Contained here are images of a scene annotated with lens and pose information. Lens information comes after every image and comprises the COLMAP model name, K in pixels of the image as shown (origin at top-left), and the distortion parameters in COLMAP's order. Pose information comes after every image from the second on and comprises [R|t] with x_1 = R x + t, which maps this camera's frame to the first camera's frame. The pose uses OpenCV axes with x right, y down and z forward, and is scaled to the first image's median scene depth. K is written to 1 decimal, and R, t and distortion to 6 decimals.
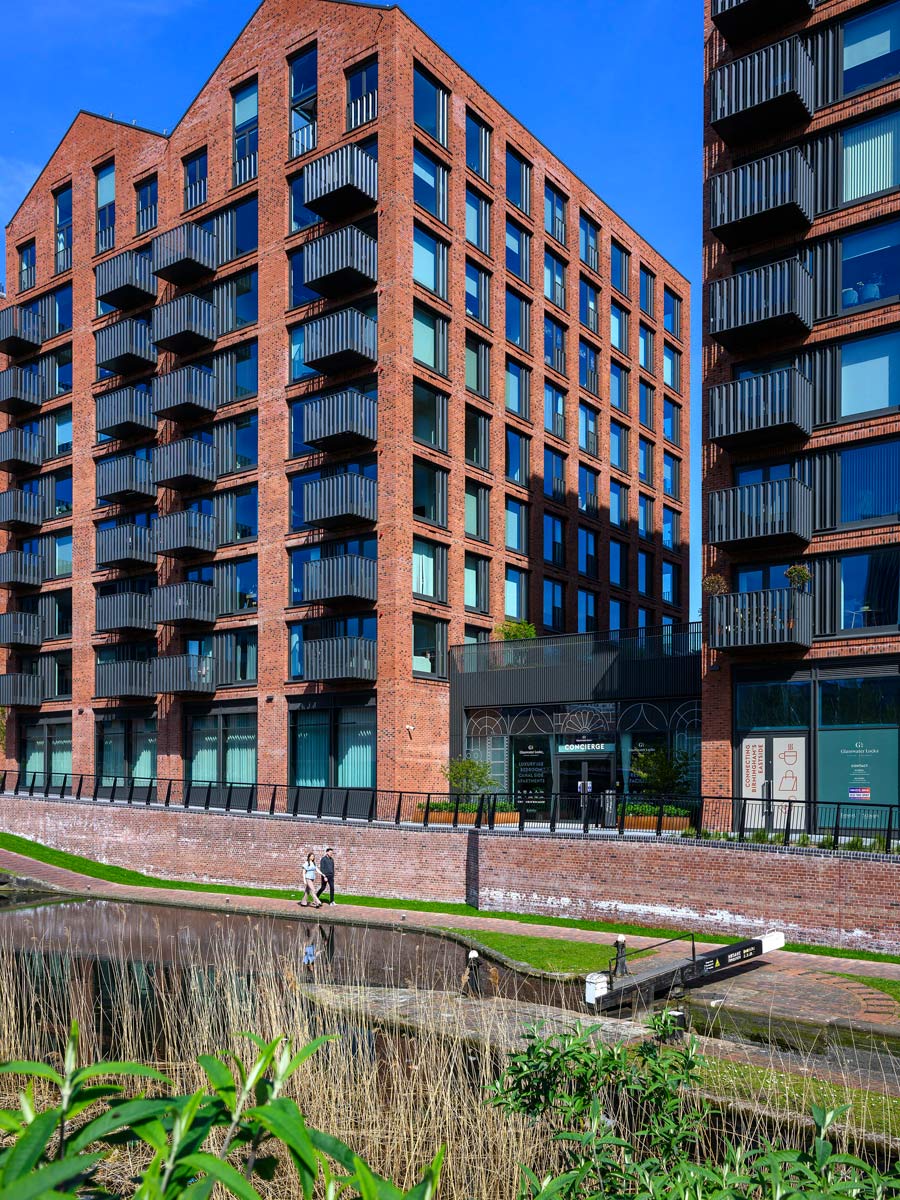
lens RADIAL K [[1054.6, 0, 447.3], [0, 1054.6, 787.9], [0, 0, 1]] dist [0.011462, 0.009478]
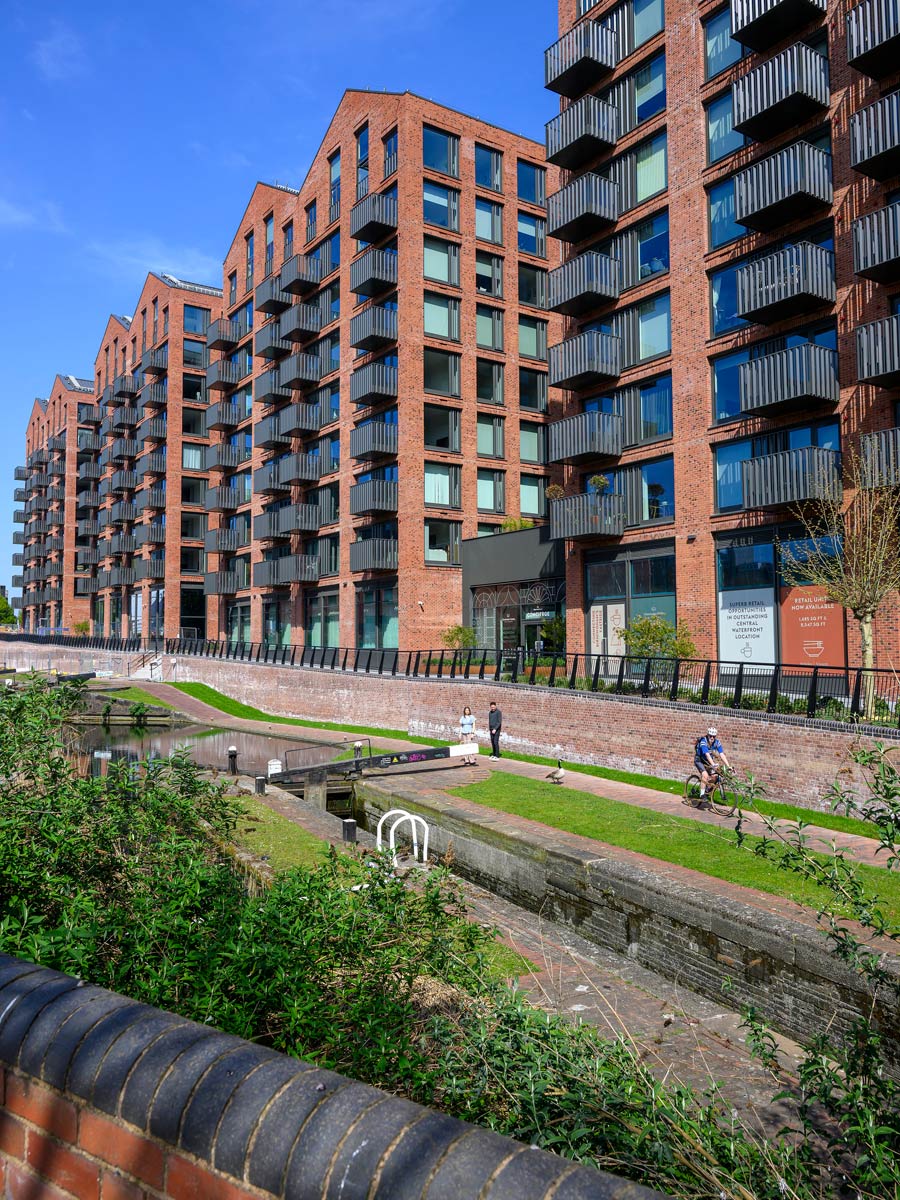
lens RADIAL K [[949.5, 0, 450.0], [0, 949.5, 600.0], [0, 0, 1]] dist [0.000035, 0.000543]
pose [[0.944602, -0.029391, -0.326900, 0.371197], [0.011067, 0.998268, -0.057772, 0.008726], [0.328032, 0.050954, 0.943291, -0.123287]]
